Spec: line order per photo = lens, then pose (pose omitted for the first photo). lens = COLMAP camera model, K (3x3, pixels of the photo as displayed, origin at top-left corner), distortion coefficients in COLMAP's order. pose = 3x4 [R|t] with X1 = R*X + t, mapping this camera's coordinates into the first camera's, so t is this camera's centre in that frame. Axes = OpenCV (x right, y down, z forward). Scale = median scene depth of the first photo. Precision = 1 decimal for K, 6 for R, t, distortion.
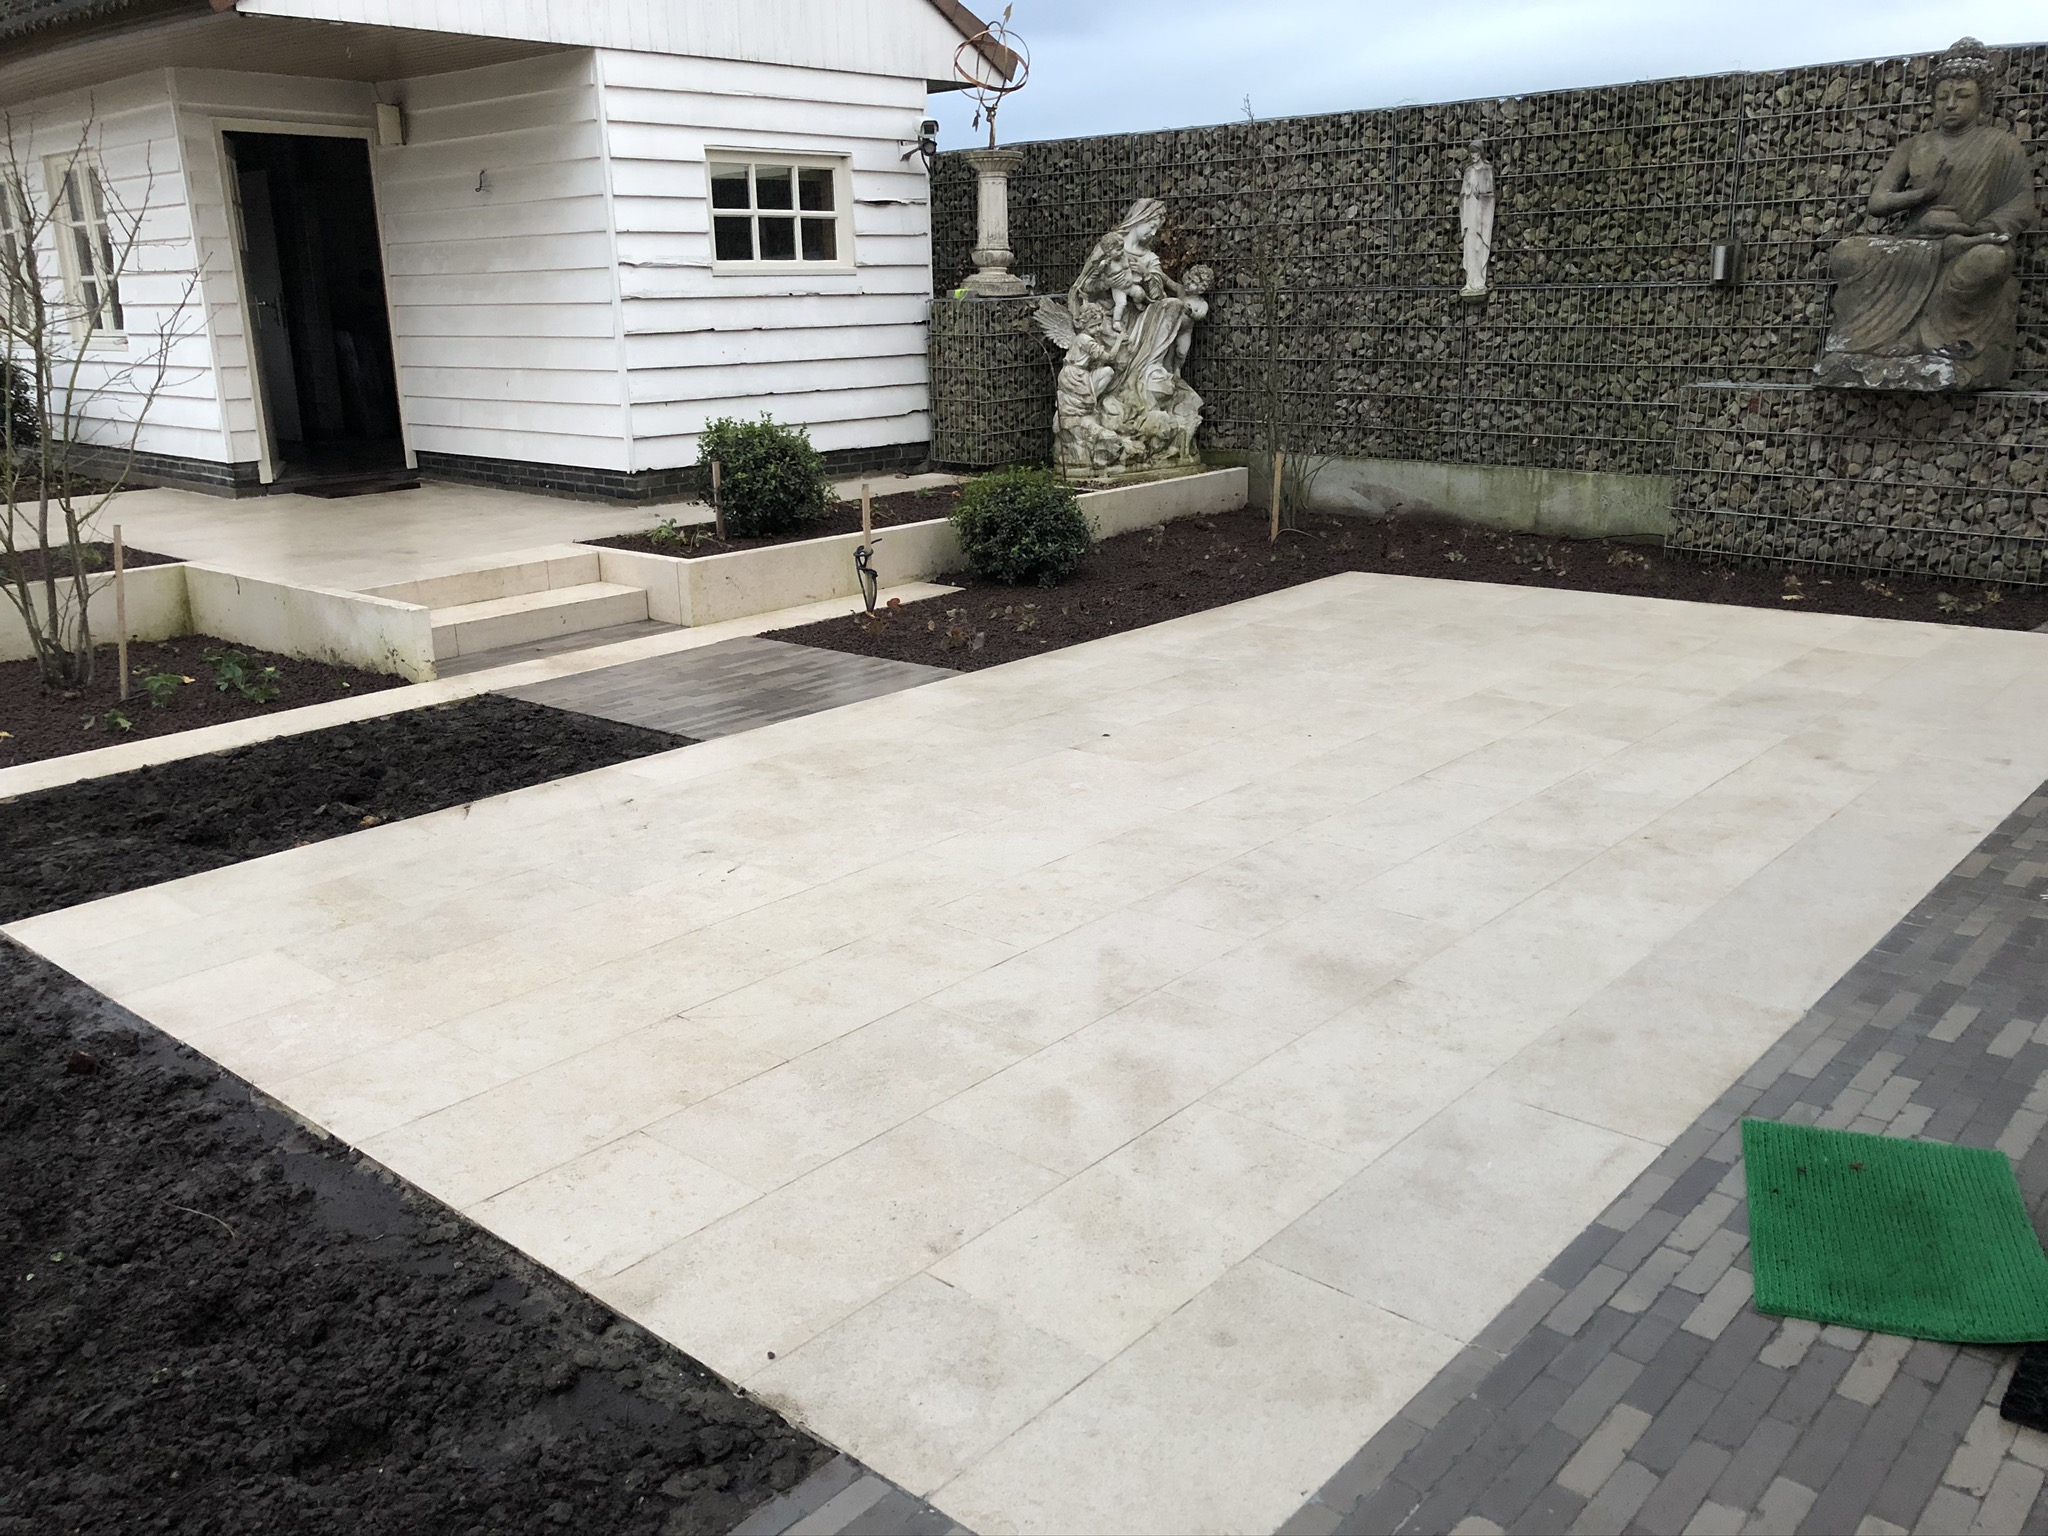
lens RADIAL K [[1692.4, 0, 1024.0], [0, 1692.4, 768.0], [0, 0, 1]] dist [0.000636, 0.063527]
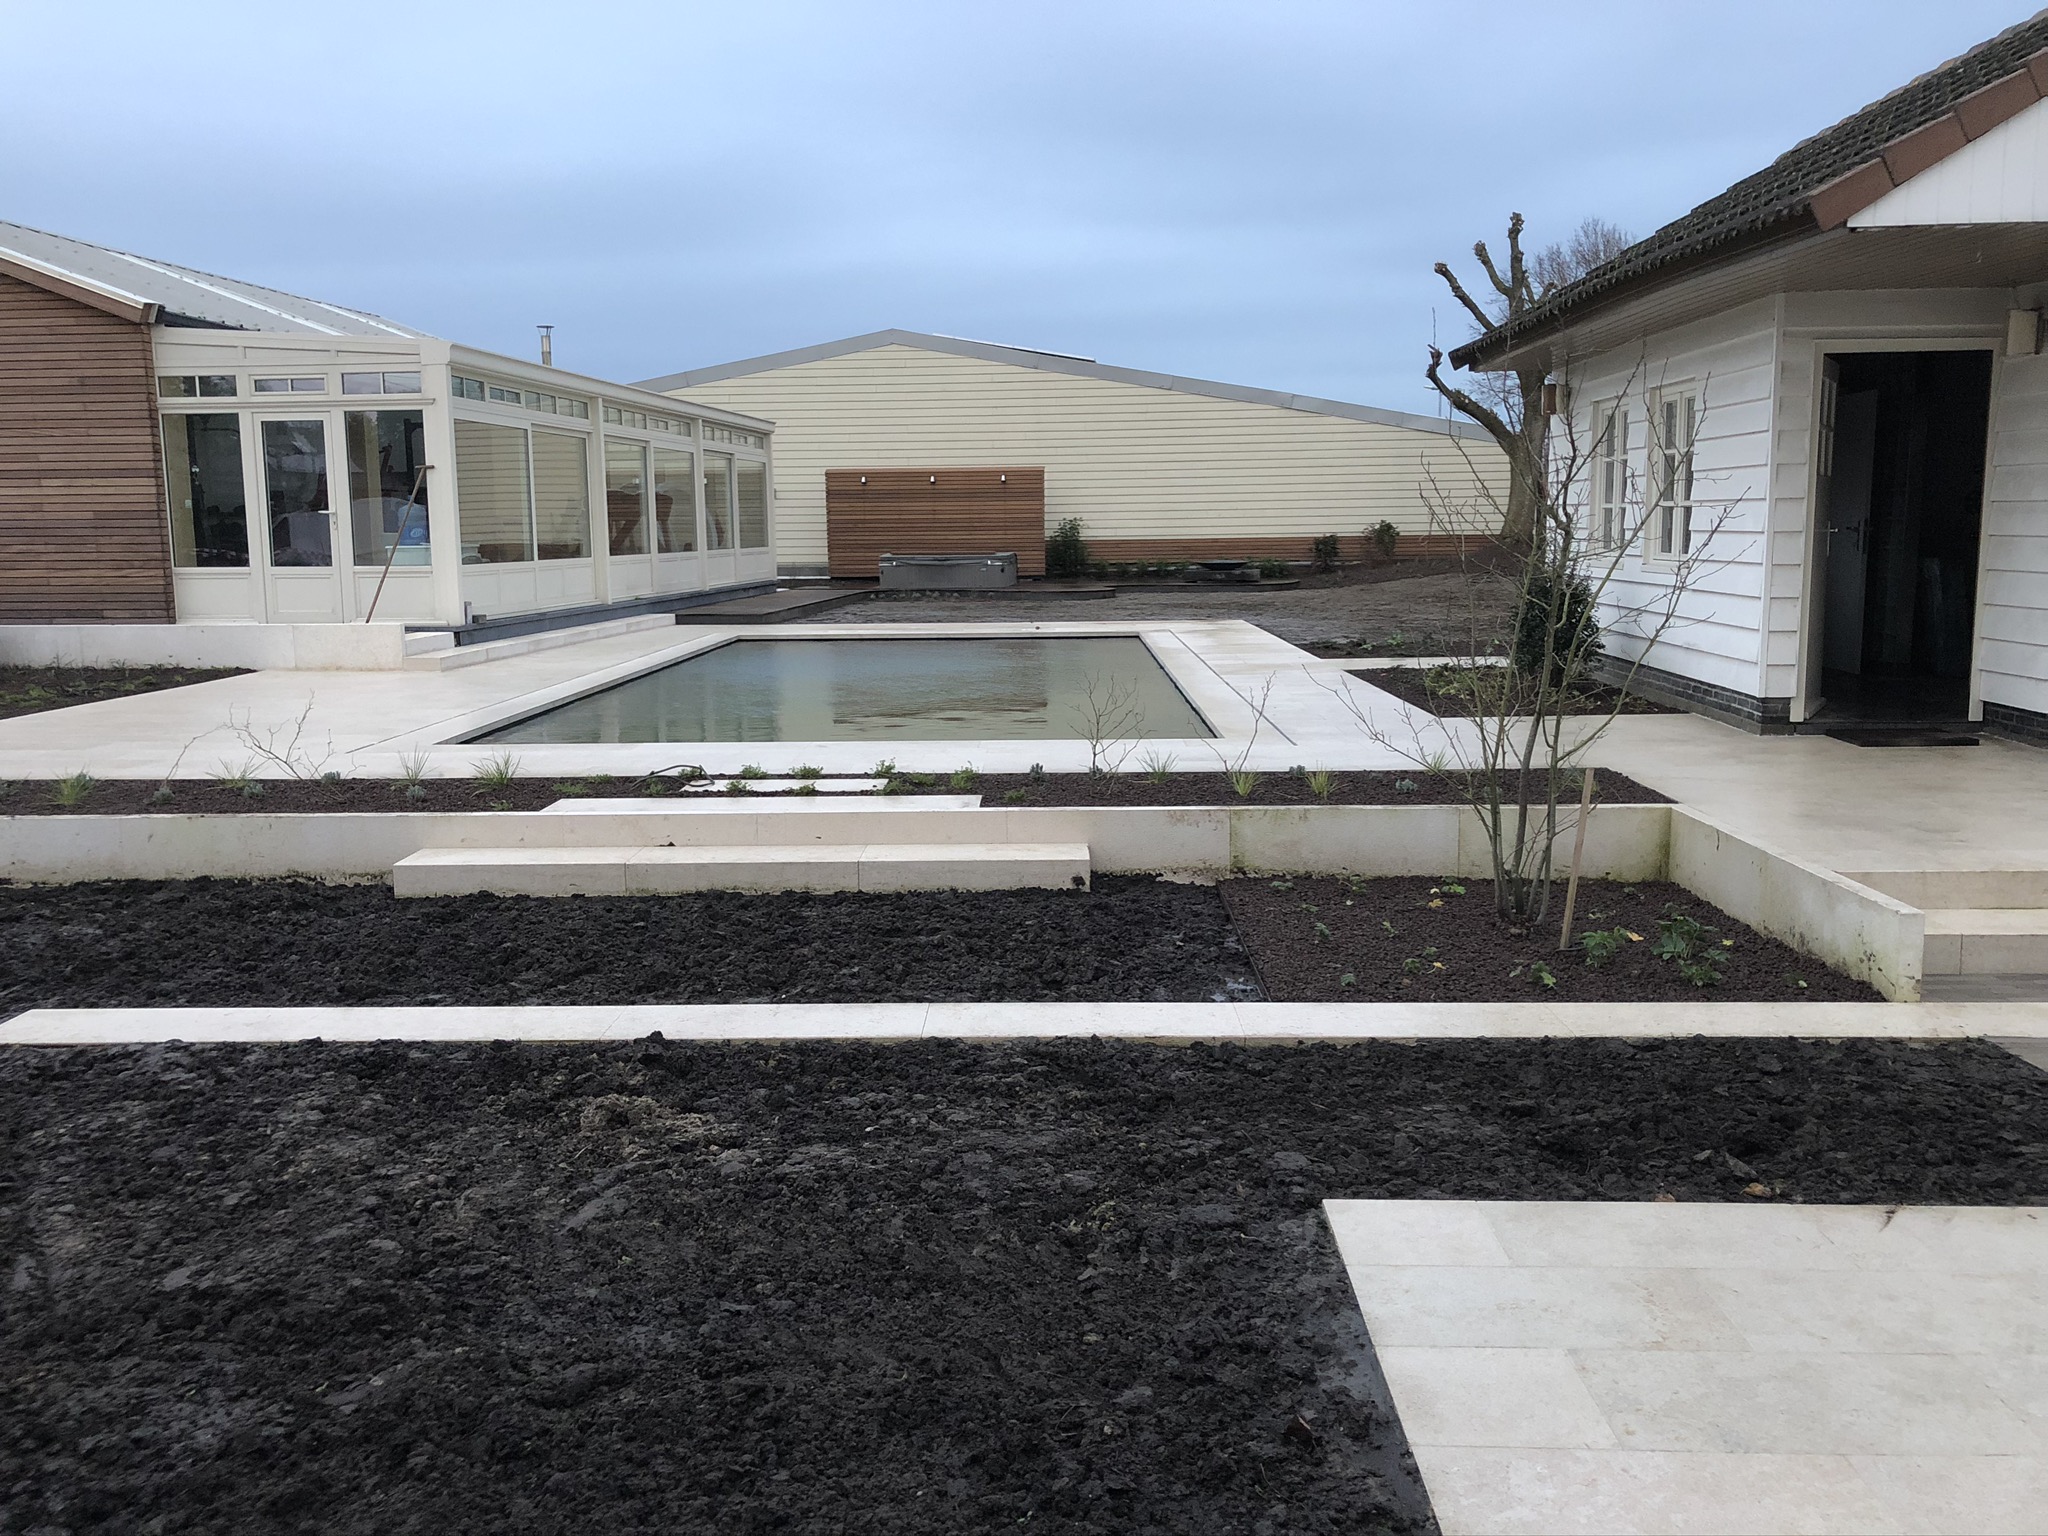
lens RADIAL K [[1679.7, 0, 1006.7], [0, 1679.7, 734.6], [0, 0, 1]] dist [0.005855, -0.003512]
pose [[0.624450, 0.117944, -0.772108, -0.019441], [-0.218906, 0.975343, -0.028053, -0.061954], [0.749761, 0.186537, 0.634871, 0.160404]]
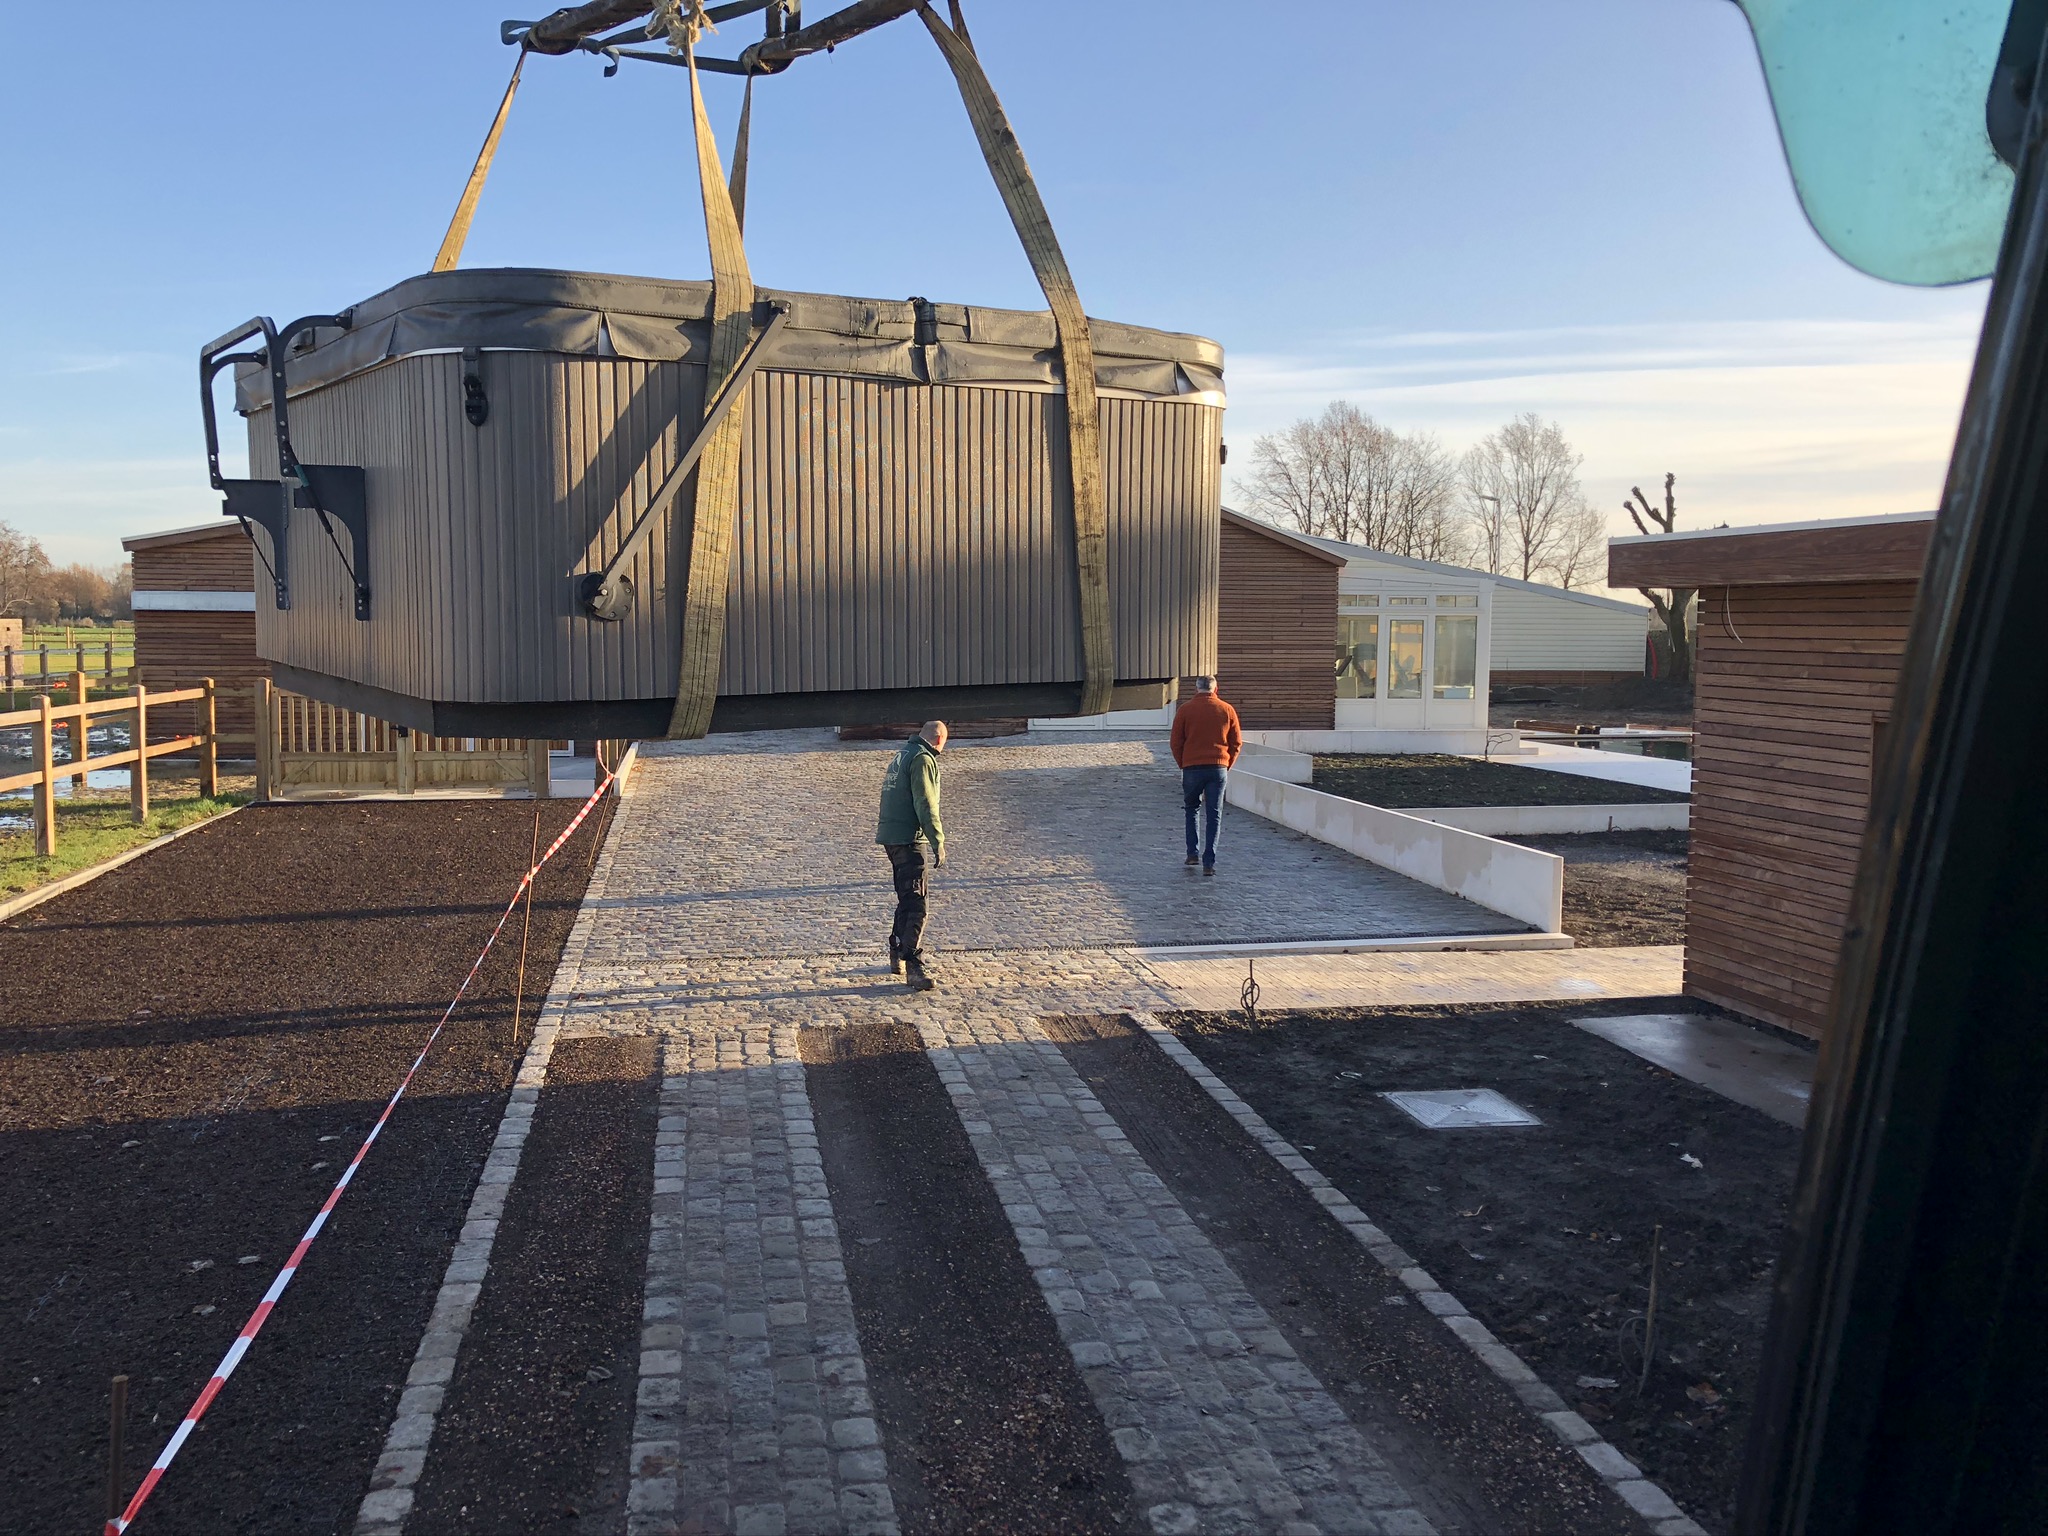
lens RADIAL K [[1692.4, 0, 1024.0], [0, 1692.4, 768.0], [0, 0, 1]] dist [0.000636, 0.063527]
pose [[0.821535, 0.079390, -0.564604, -0.773825], [-0.181204, 0.975272, -0.126528, 0.728241], [0.540597, 0.206256, 0.815606, -3.040358]]
